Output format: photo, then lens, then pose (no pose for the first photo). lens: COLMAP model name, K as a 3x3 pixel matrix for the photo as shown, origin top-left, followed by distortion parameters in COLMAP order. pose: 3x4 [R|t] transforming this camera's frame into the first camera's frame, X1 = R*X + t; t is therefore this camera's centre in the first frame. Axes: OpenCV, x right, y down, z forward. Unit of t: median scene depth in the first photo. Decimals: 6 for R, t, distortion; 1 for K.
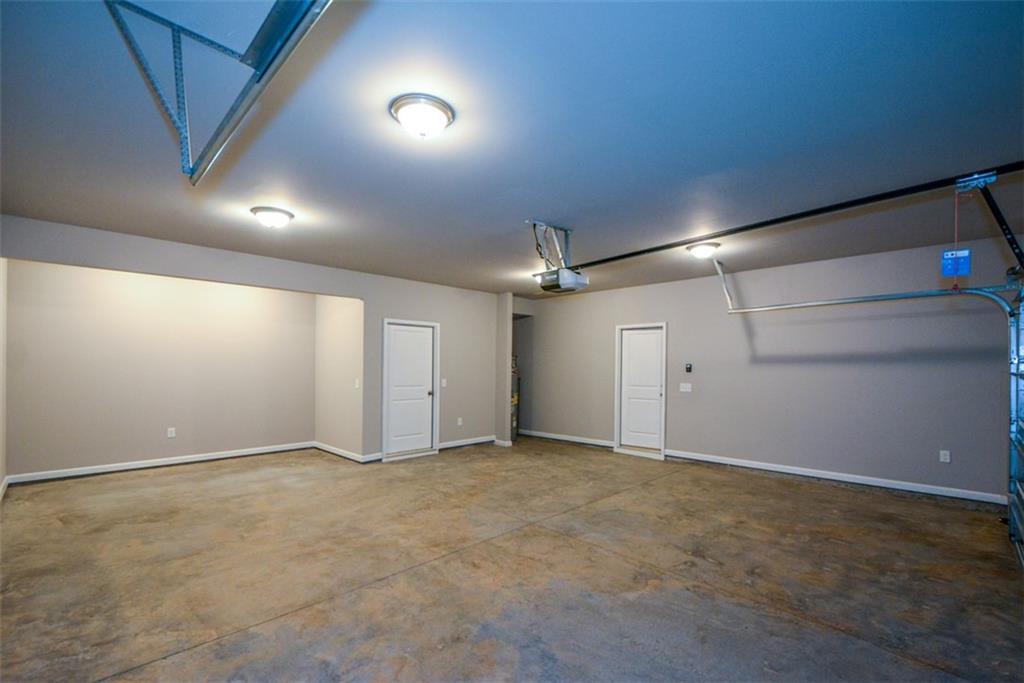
lens RADIAL K [[444.9, 0, 513.0], [0, 444.9, 361.9], [0, 0, 1]] dist [-0.000360, -0.000488]
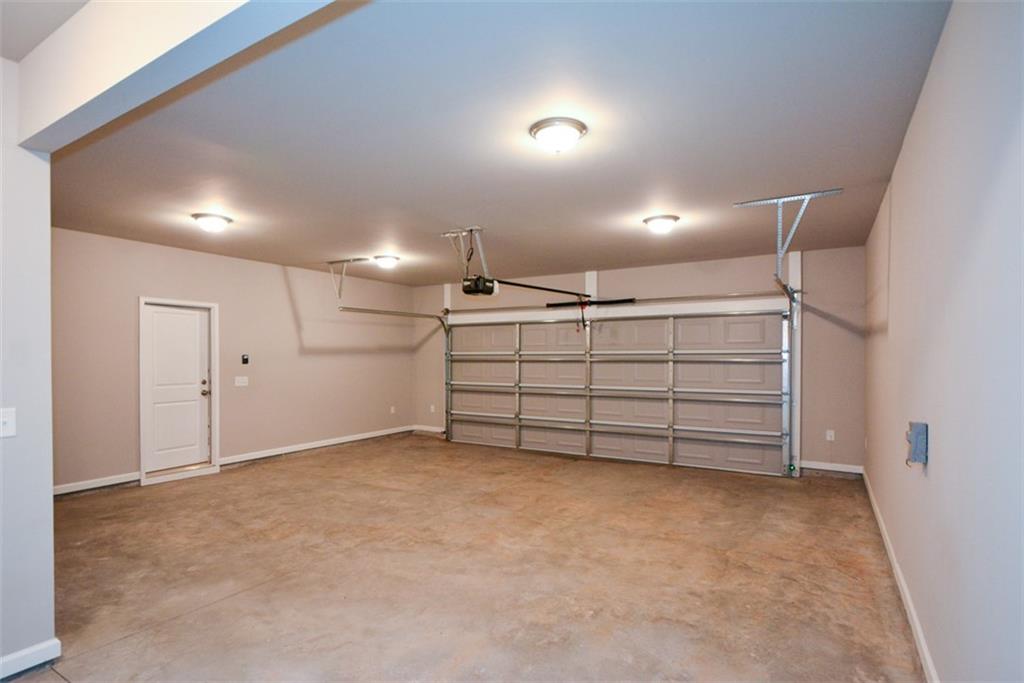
lens RADIAL K [[521.2, 0, 512.8], [0, 521.2, 359.5], [0, 0, 1]] dist [0.002324, -0.000023]
pose [[-0.230999, -0.009404, 0.972909, -1.130226], [-0.009270, 0.999929, 0.007465, 0.002430], [-0.972910, -0.007295, -0.231070, 1.098710]]
